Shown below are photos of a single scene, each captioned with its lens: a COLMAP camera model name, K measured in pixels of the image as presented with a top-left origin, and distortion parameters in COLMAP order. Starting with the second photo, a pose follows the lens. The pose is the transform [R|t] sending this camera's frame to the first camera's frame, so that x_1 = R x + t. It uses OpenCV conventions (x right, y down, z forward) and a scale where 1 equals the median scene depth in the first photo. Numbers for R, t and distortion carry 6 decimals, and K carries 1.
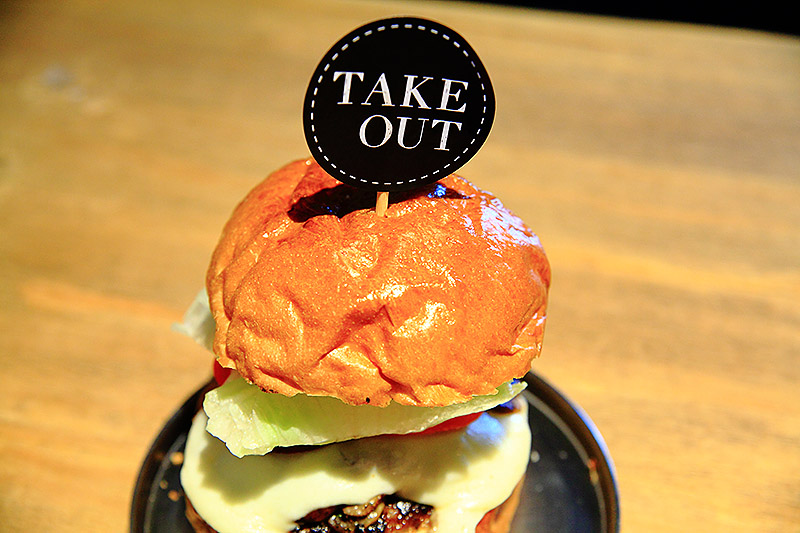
lens RADIAL K [[1233.4, 0, 393.8], [0, 1233.4, 266.9], [0, 0, 1]] dist [0.105774, 0.000000]
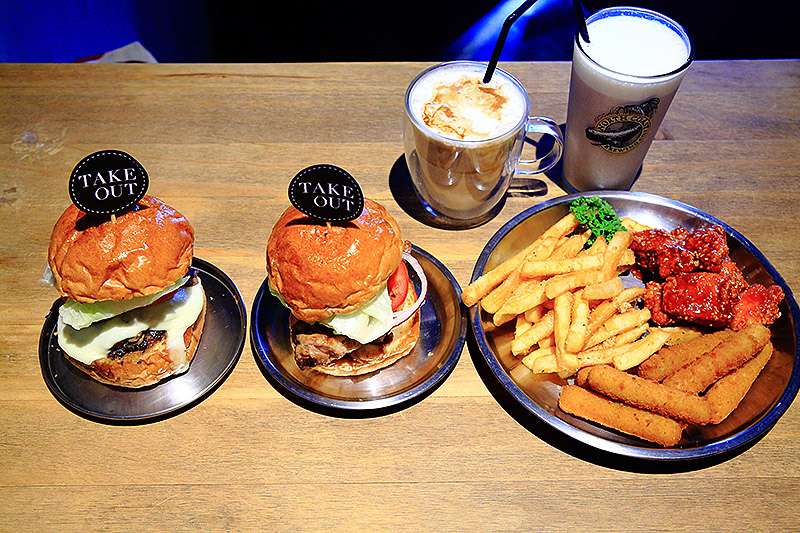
lens RADIAL K [[859.9, 0, 407.4], [0, 859.9, 273.6], [0, 0, 1]] dist [-0.021294, 0.000000]
pose [[0.957571, -0.210857, 0.196463, 0.193944], [0.177502, 0.968552, 0.174358, -0.139738], [-0.227049, -0.132087, 0.964884, -0.803037]]
